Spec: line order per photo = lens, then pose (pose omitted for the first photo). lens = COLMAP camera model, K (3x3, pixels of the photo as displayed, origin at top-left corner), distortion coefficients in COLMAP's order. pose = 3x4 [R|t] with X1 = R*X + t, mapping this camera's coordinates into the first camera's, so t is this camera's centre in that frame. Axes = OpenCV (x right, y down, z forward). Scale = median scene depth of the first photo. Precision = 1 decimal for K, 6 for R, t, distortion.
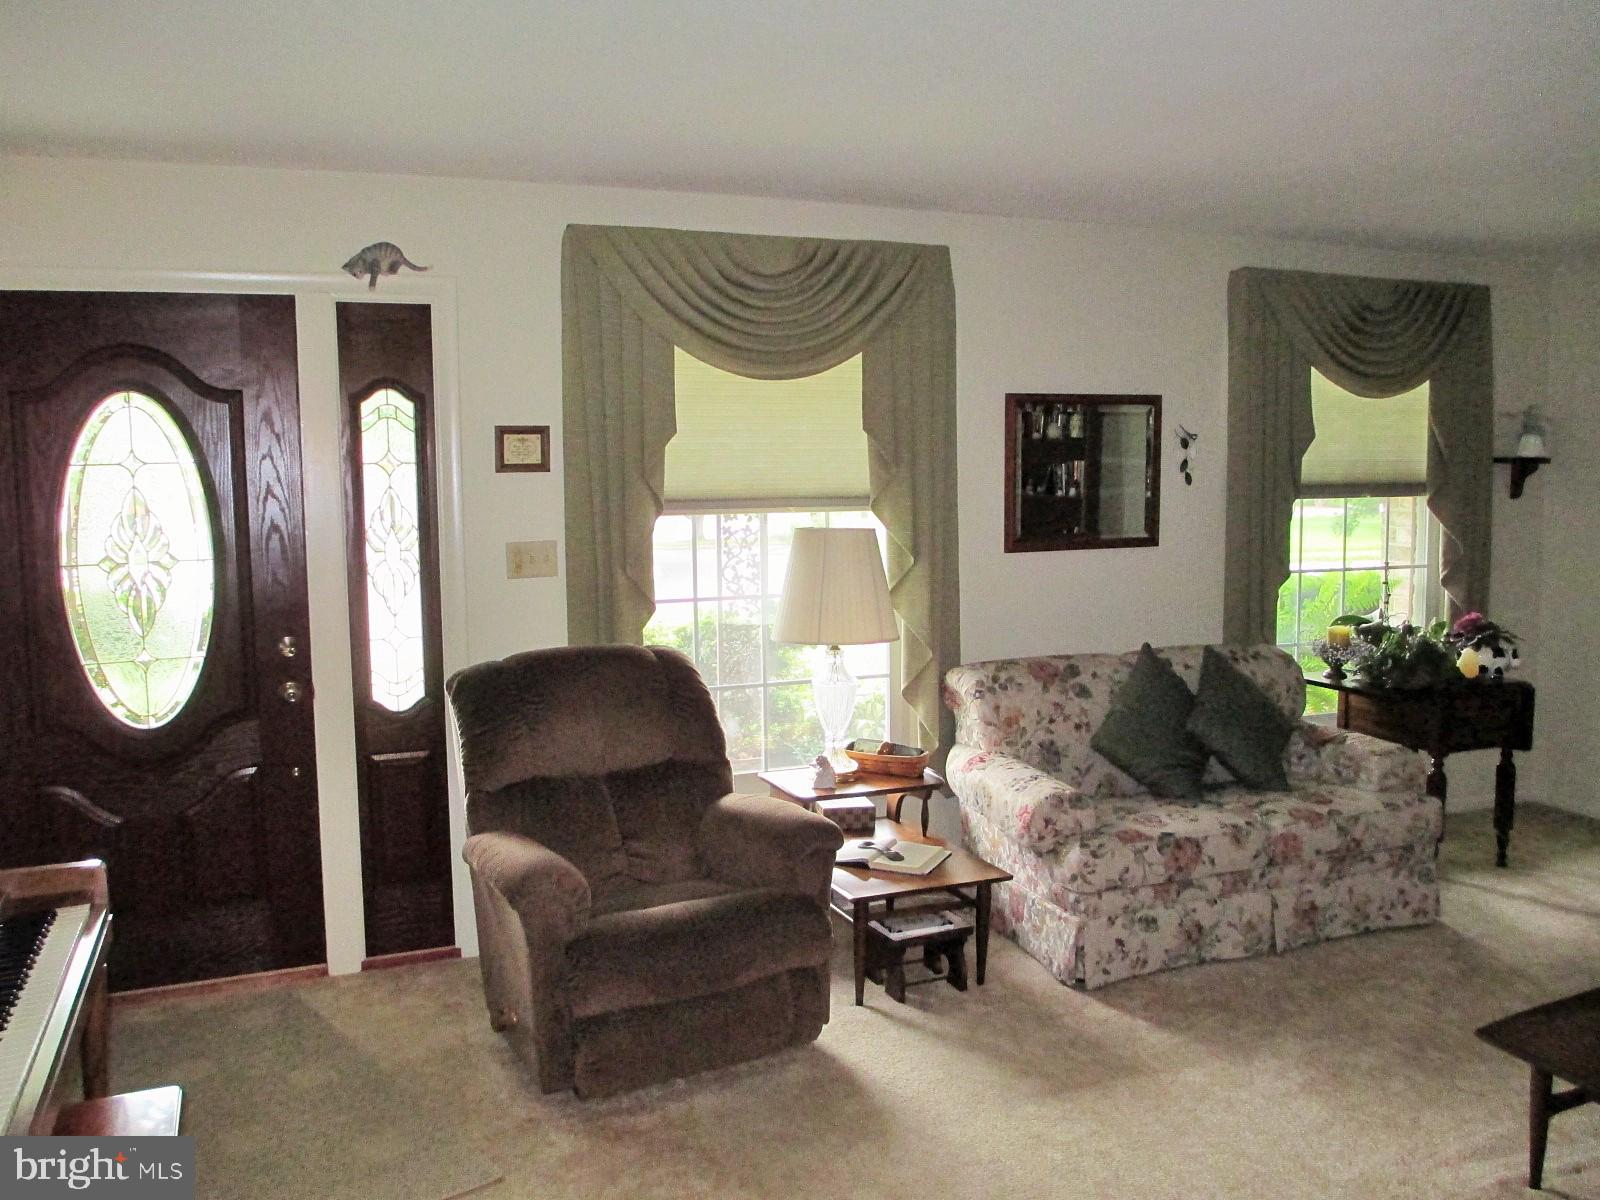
lens RADIAL K [[1335.1, 0, 797.5], [0, 1335.1, 594.4], [0, 0, 1]] dist [-0.084295, 0.077792]
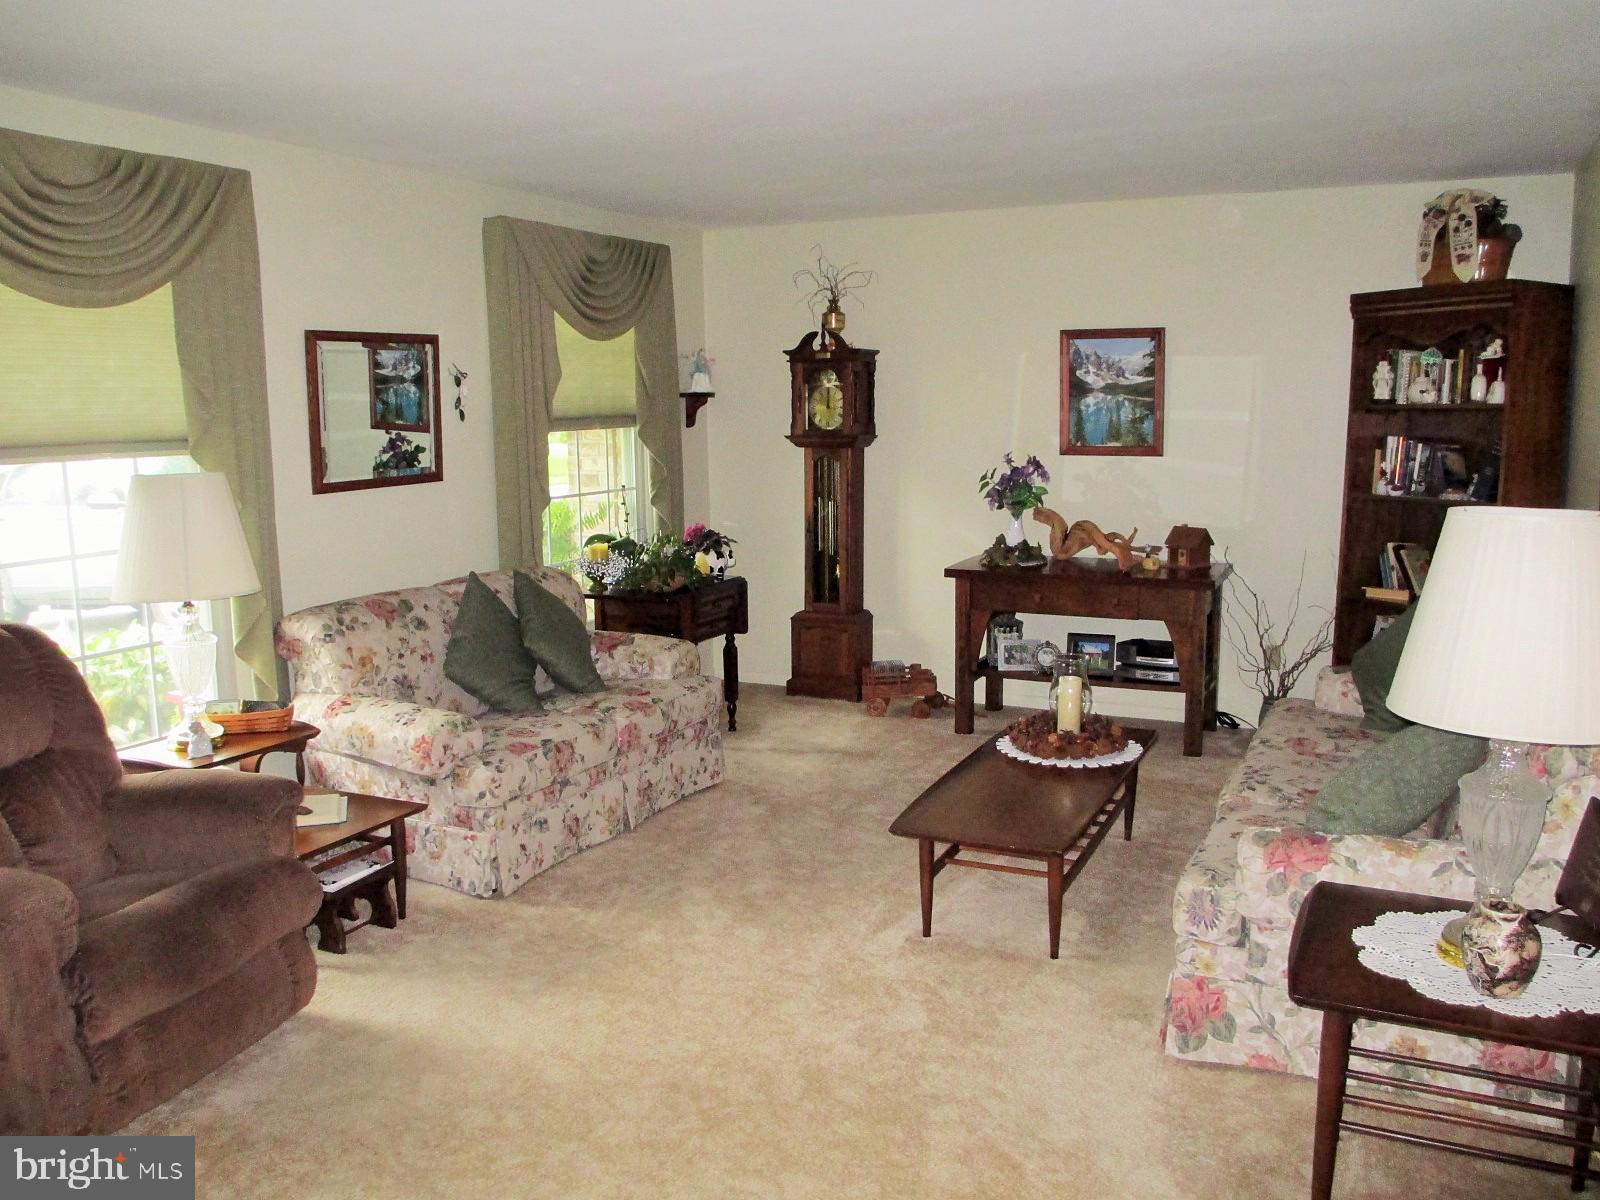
lens RADIAL K [[1335.1, 0, 797.5], [0, 1335.1, 594.4], [0, 0, 1]] dist [-0.084295, 0.077792]
pose [[0.744024, -0.102870, 0.660186, -0.261489], [0.077251, 0.994695, 0.067932, 0.003641], [-0.663672, 0.000457, 0.748023, 0.046372]]
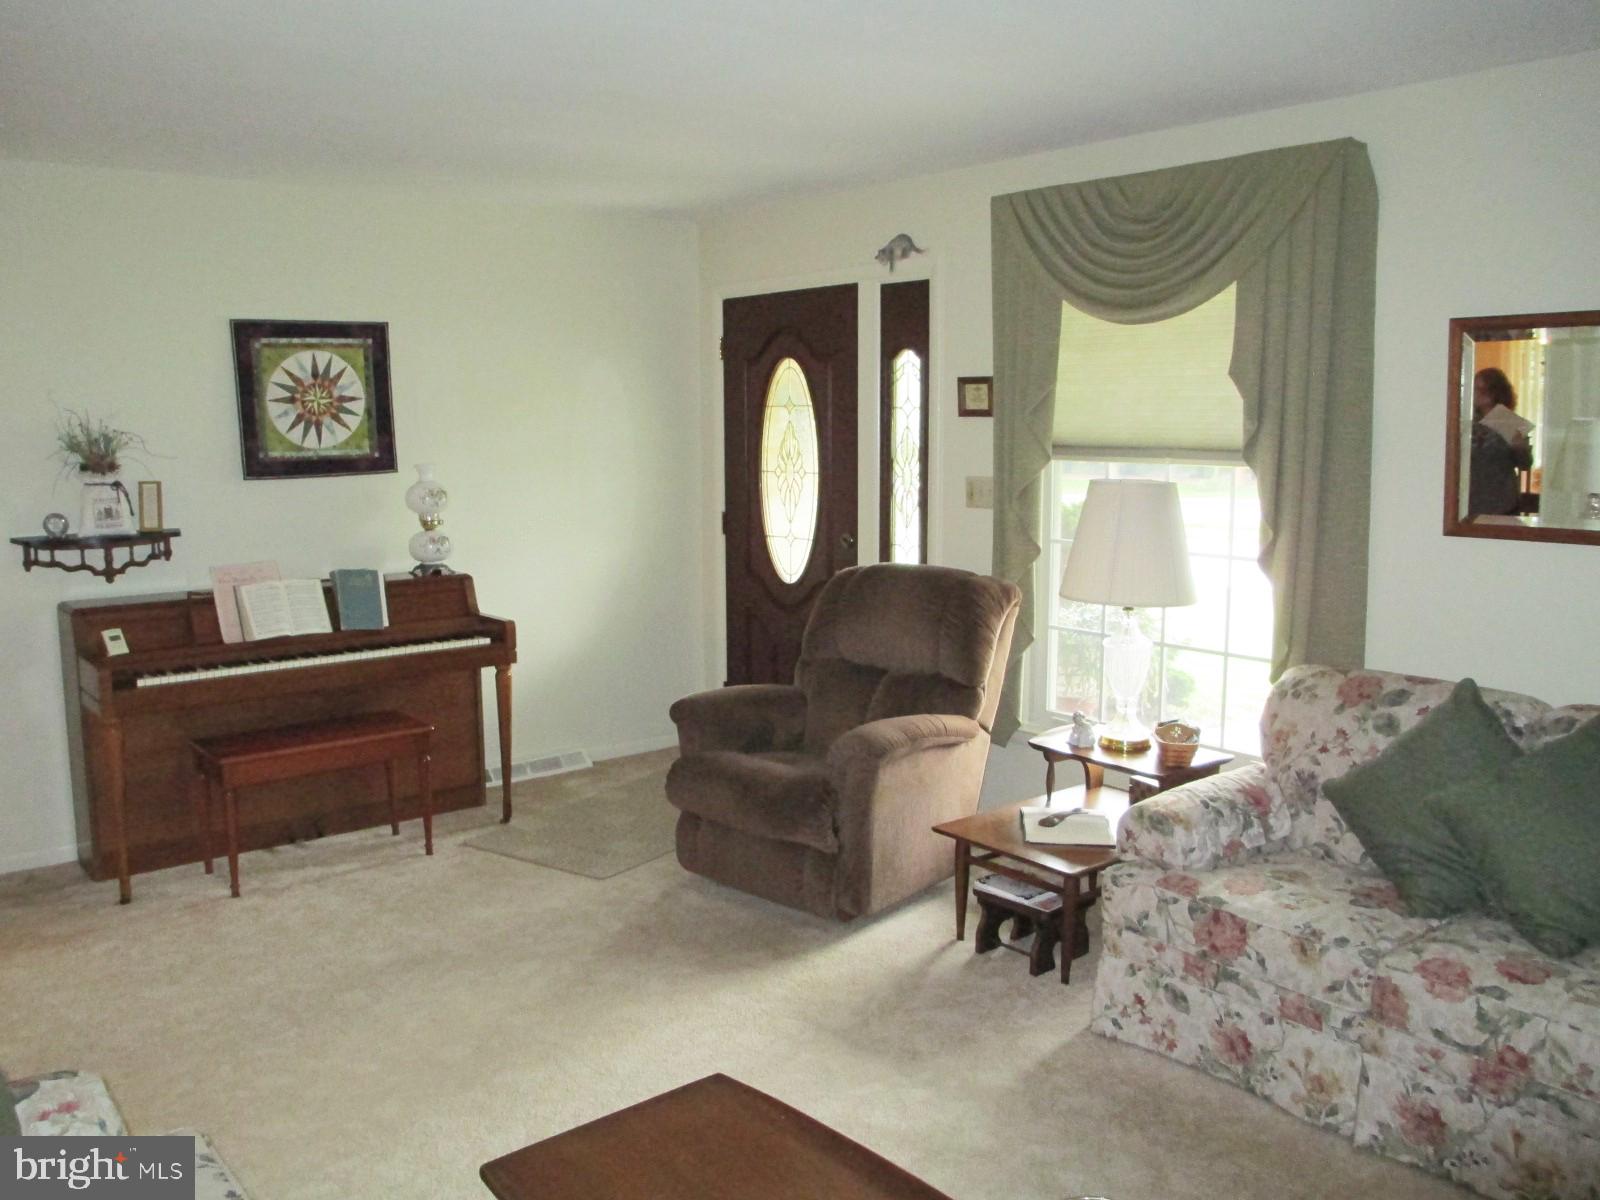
lens RADIAL K [[1335.1, 0, 797.5], [0, 1335.1, 594.4], [0, 0, 1]] dist [-0.084295, 0.077792]
pose [[0.291132, 0.133918, -0.947264, 0.862637], [-0.099472, 0.989025, 0.109250, -0.049350], [0.951498, 0.062420, 0.301257, 0.504895]]
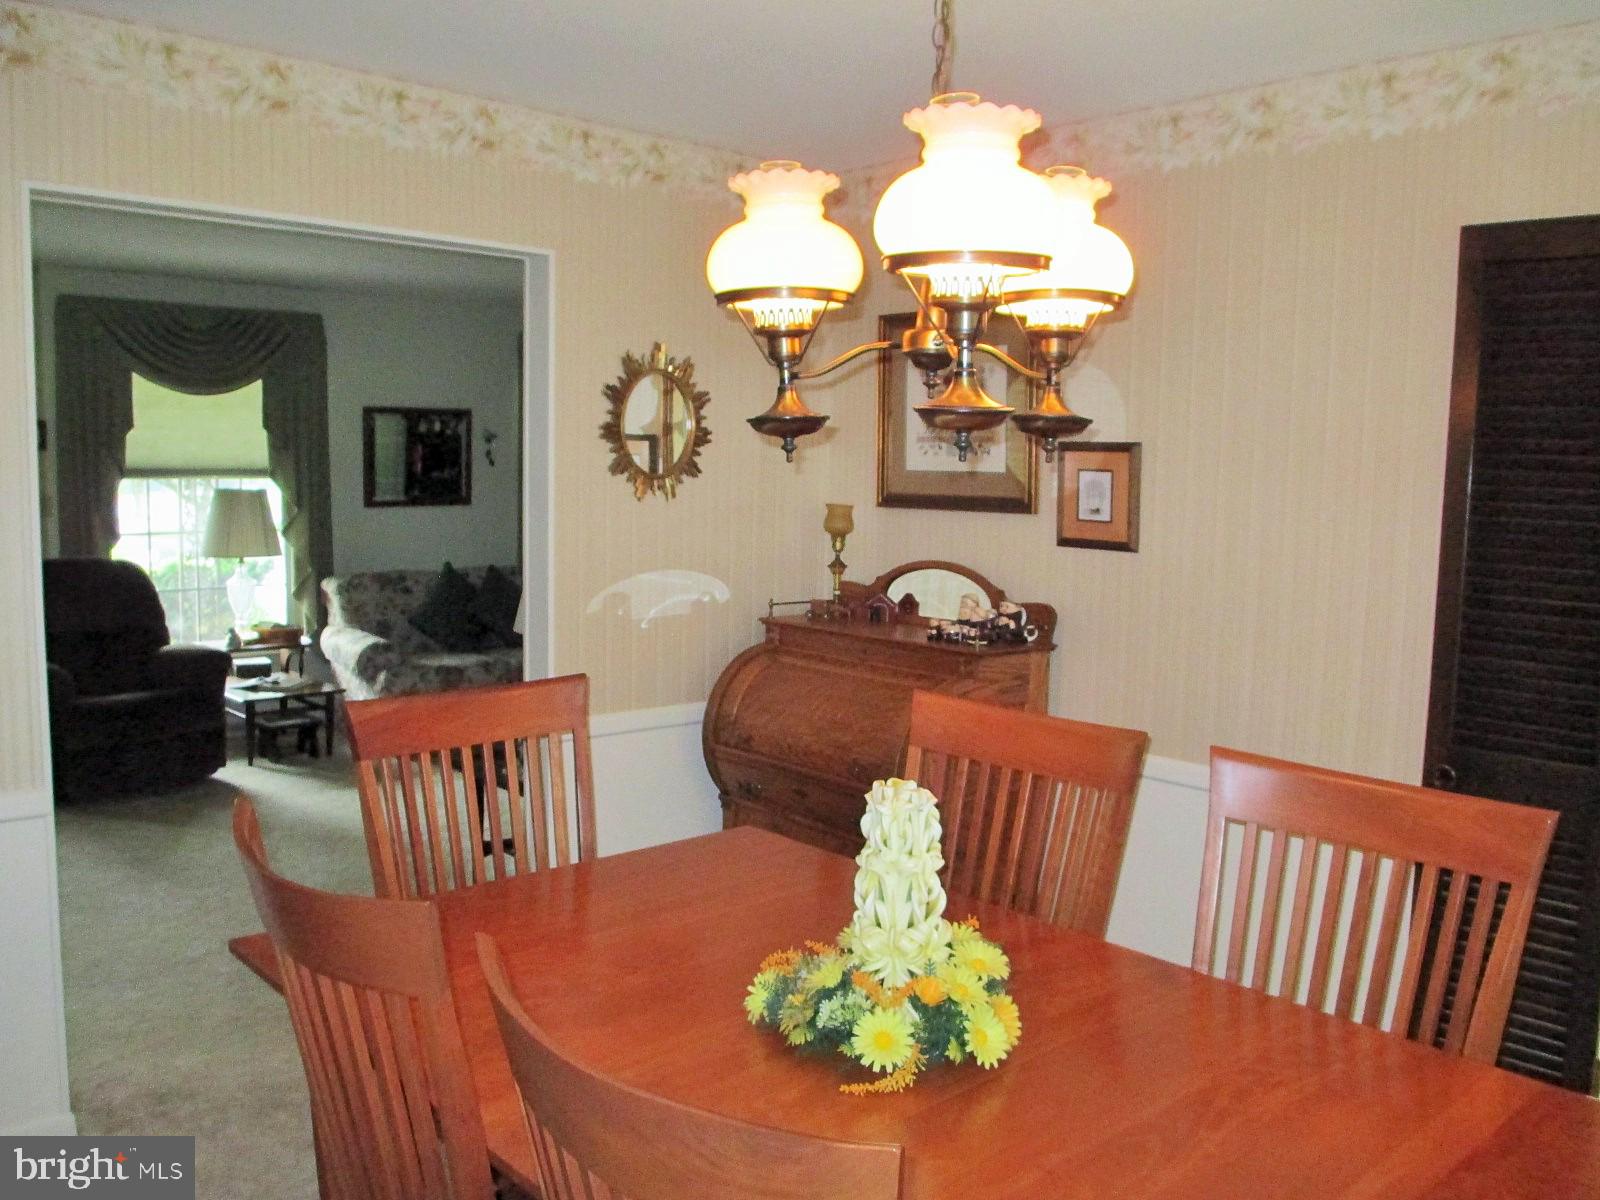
lens RADIAL K [[1328.2, 0, 800.6], [0, 1328.2, 598.2], [0, 0, 1]] dist [-0.045051, -0.006396]
pose [[0.941589, -0.010982, 0.336586, 0.132260], [0.008967, 0.999931, 0.007543, 0.079912], [-0.336646, -0.004084, 0.941622, -0.752350]]
